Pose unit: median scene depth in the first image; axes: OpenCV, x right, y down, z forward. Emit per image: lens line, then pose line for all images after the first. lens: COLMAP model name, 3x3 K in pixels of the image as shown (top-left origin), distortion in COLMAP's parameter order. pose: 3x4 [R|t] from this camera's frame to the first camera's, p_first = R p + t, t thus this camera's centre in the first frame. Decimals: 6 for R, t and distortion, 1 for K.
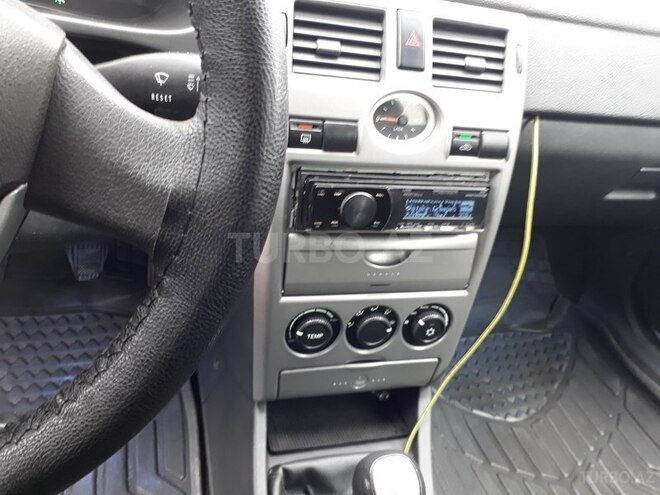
lens RADIAL K [[535.6, 0, 330.0], [0, 535.6, 247.5], [0, 0, 1]] dist [0.003838, 0.000465]
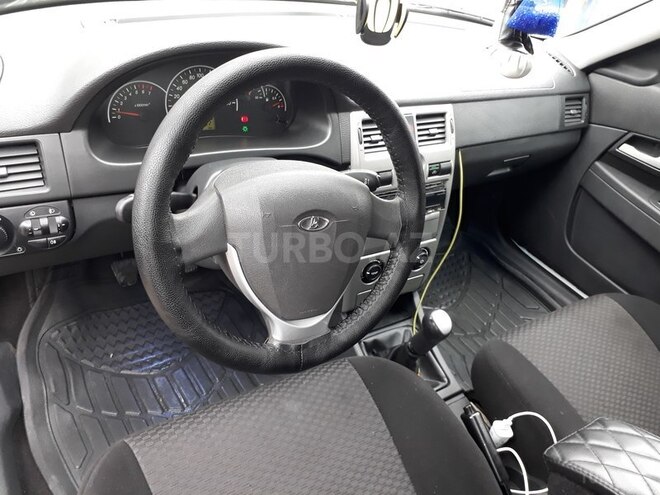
lens RADIAL K [[515.5, 0, 330.0], [0, 515.5, 247.5], [0, 0, 1]] dist [0.172973, 0.000823]
pose [[0.955543, -0.173930, 0.238089, -0.641295], [0.152688, 0.982673, 0.105074, -0.162375], [-0.252239, -0.064049, 0.965543, -0.849043]]
